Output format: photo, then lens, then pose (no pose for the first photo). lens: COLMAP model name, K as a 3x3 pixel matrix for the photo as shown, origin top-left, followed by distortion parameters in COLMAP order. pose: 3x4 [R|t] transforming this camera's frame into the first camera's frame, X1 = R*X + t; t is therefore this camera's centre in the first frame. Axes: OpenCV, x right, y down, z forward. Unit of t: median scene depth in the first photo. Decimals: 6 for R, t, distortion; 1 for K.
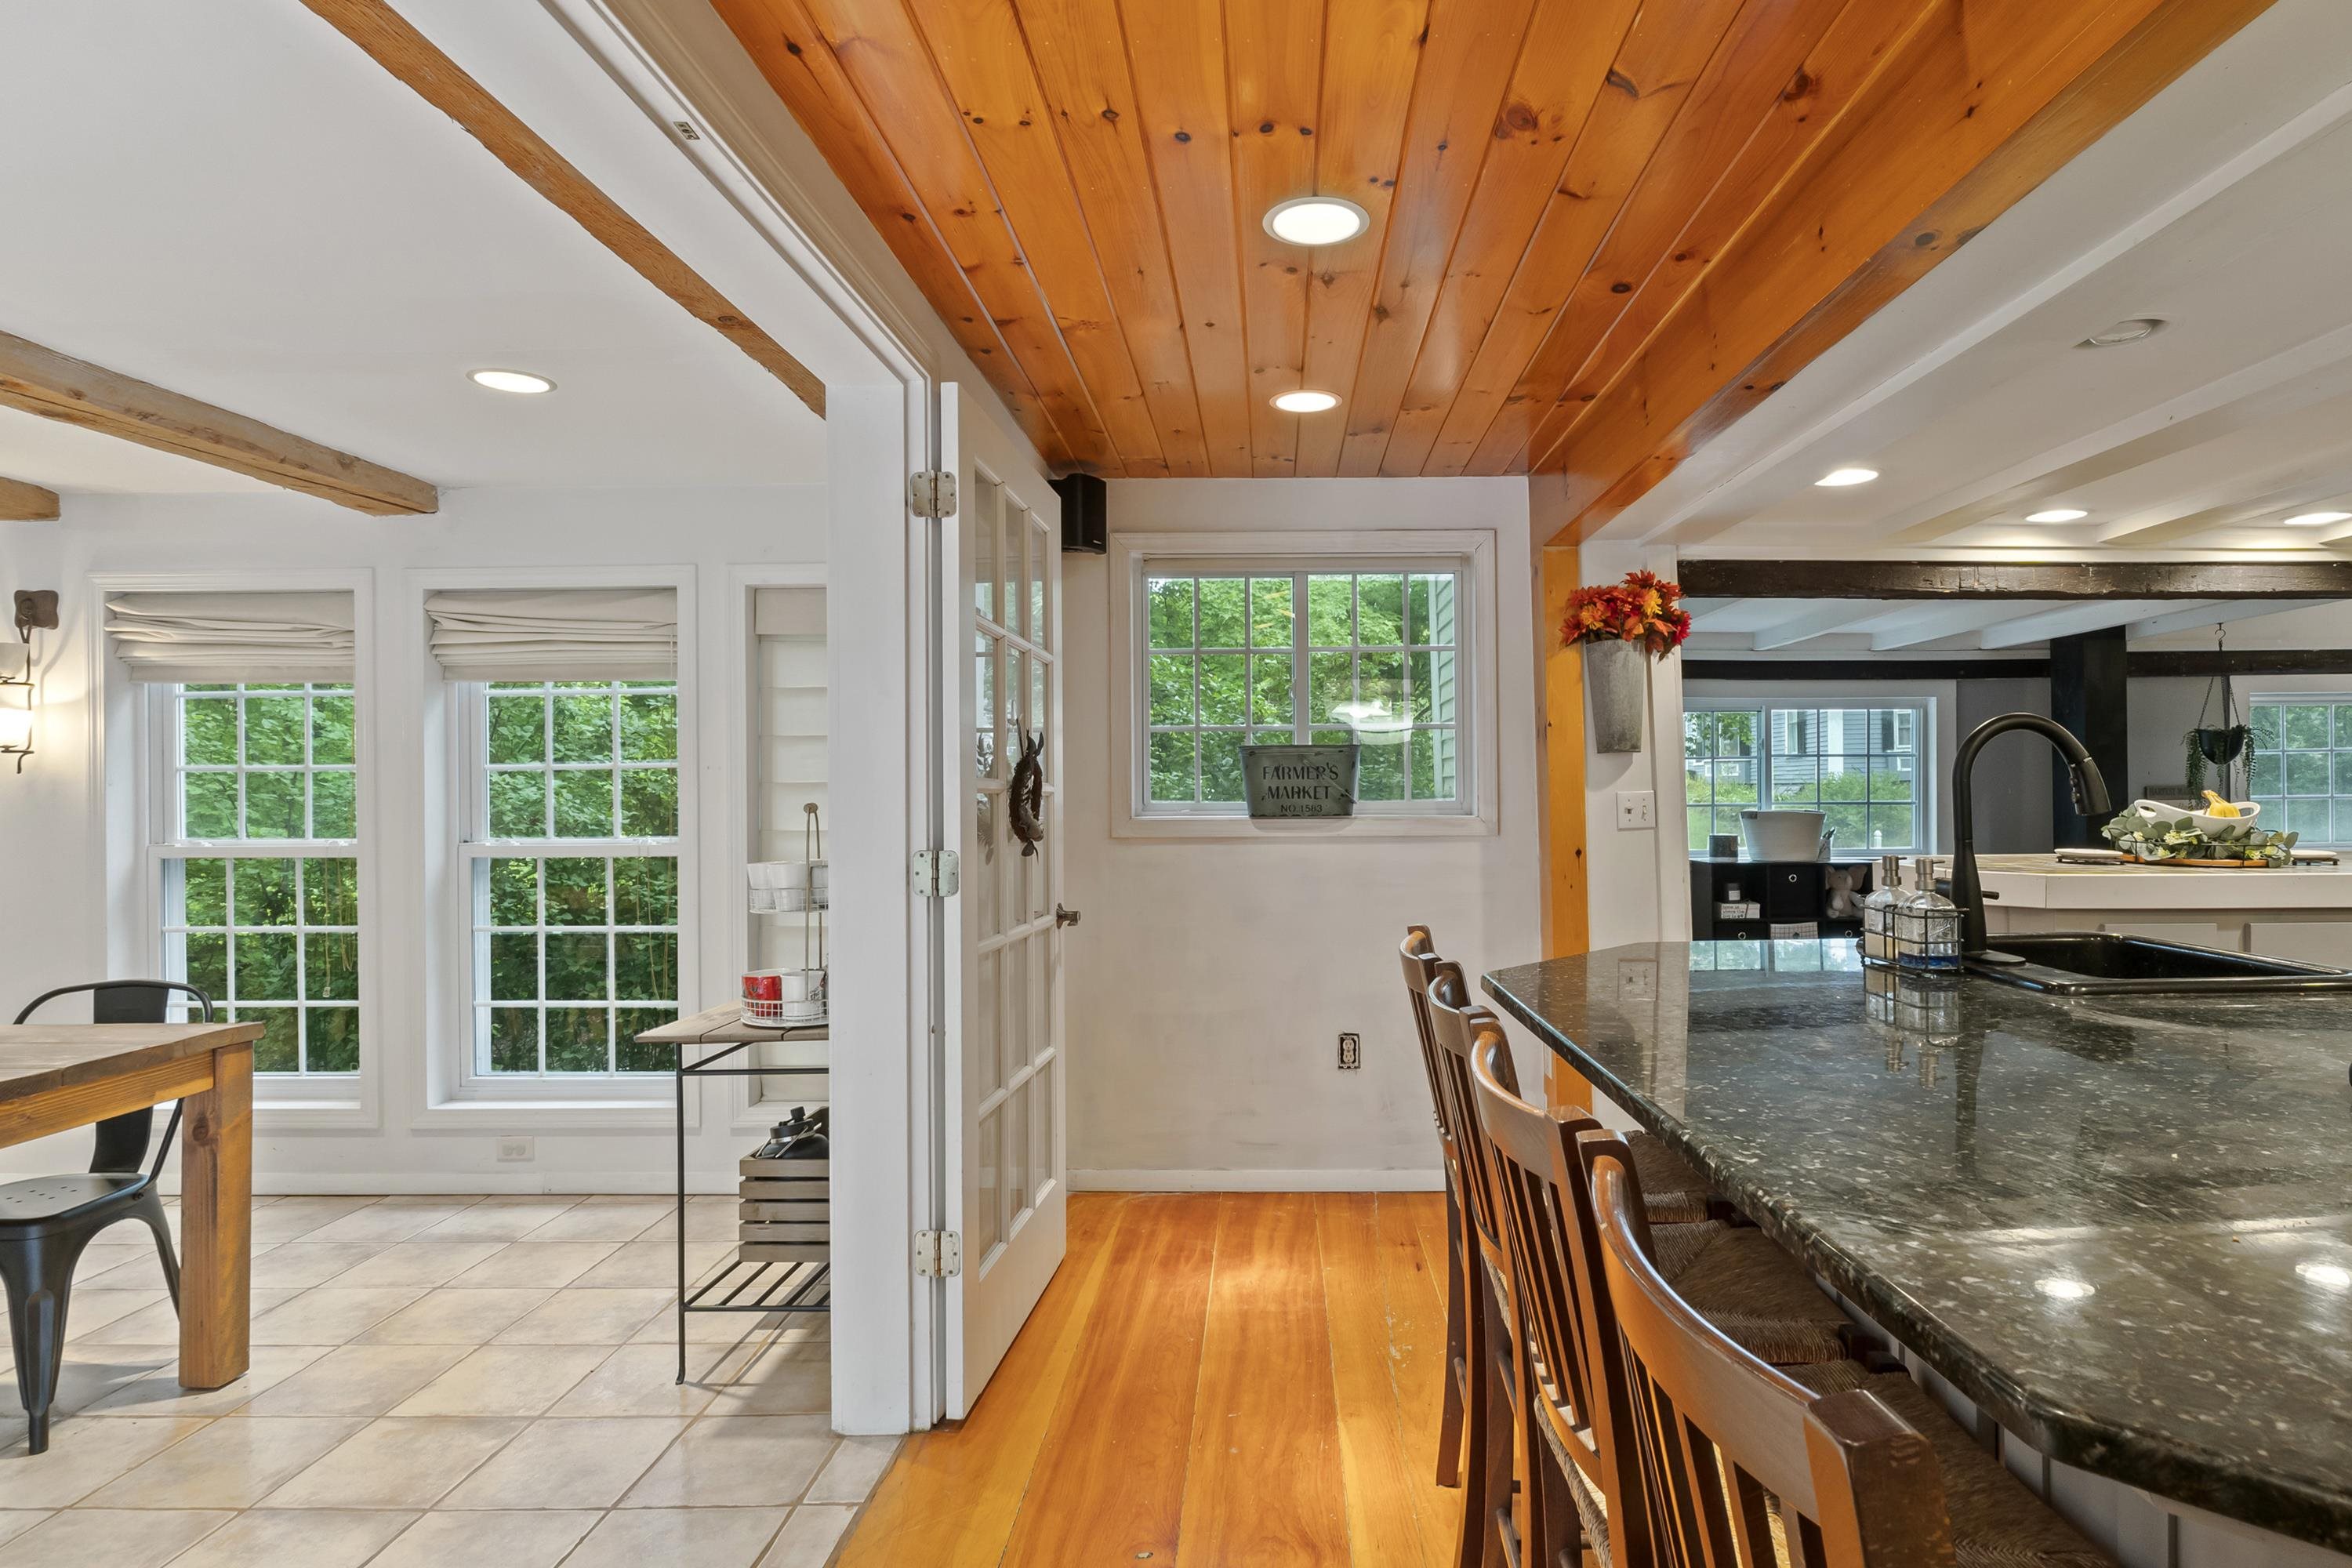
lens RADIAL K [[1125.4, 0, 1173.3], [0, 1125.4, 803.0], [0, 0, 1]] dist [-0.005767, -0.000708]
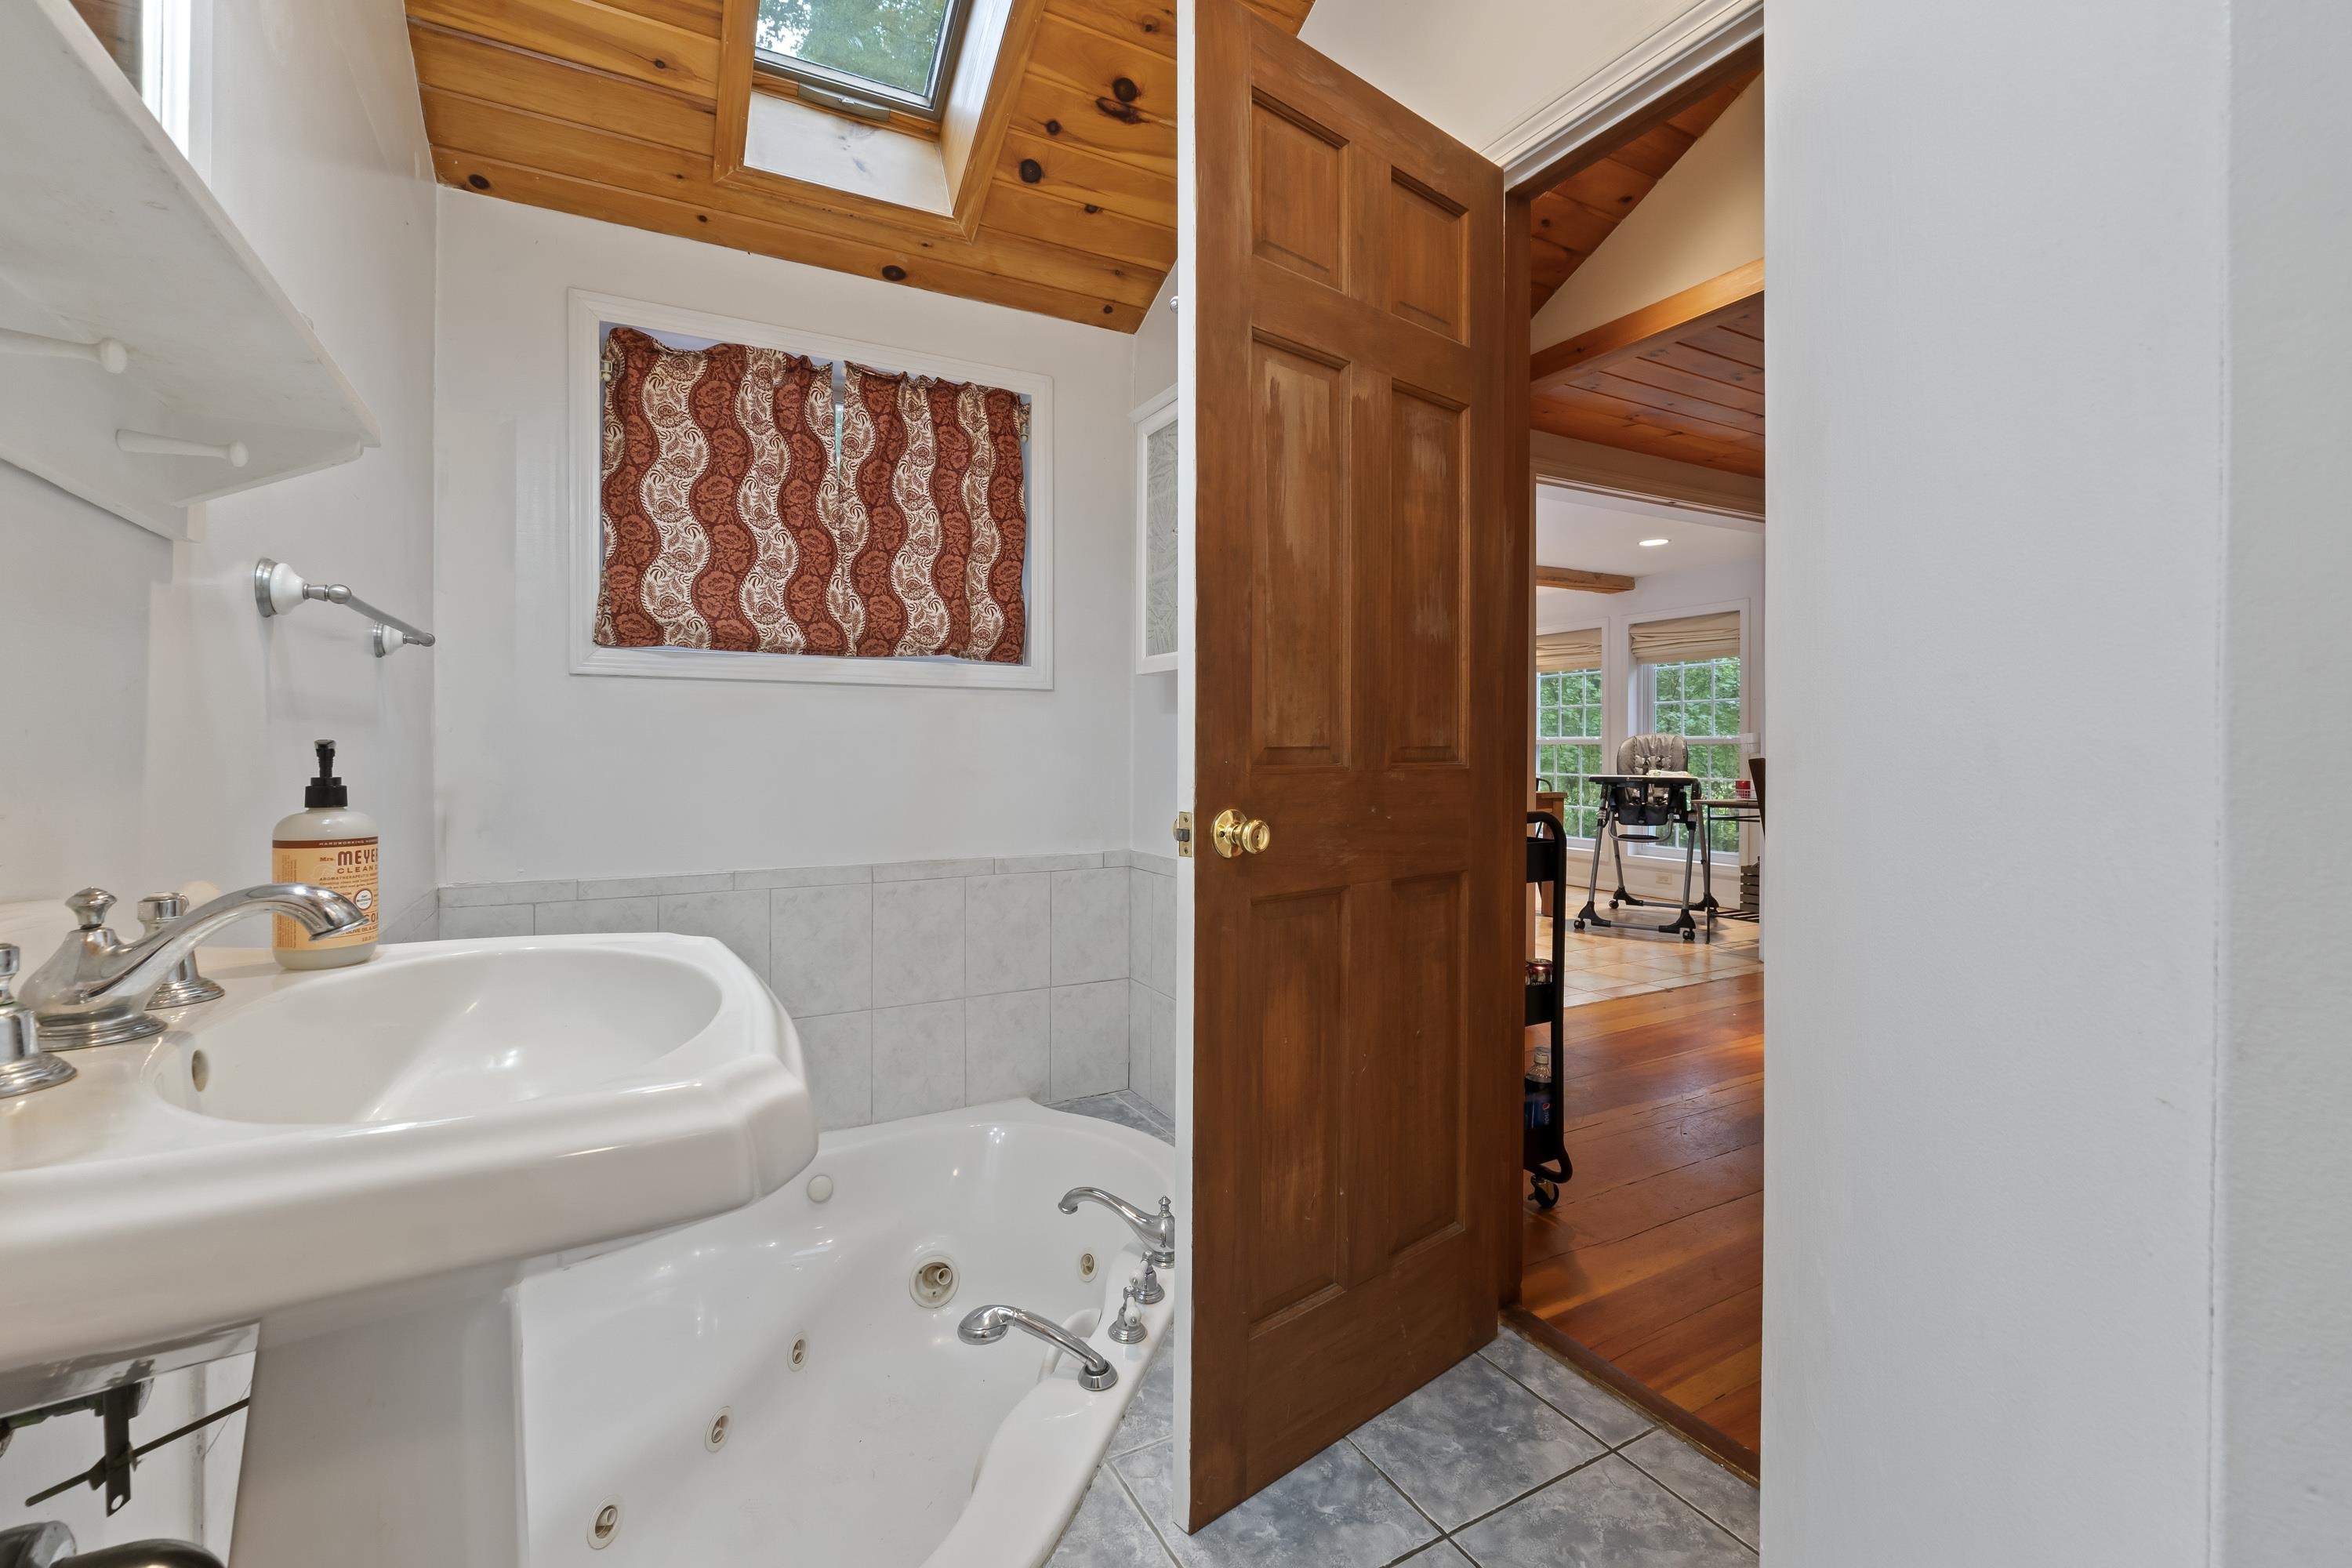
lens RADIAL K [[988.5, 0, 1166.1], [0, 988.5, 771.1], [0, 0, 1]] dist [-0.008427, -0.000161]
pose [[0.479708, 0.023837, -0.877104, 0.620337], [0.003308, 0.999575, 0.028974, 0.041936], [0.877422, -0.016801, 0.479425, -0.754935]]
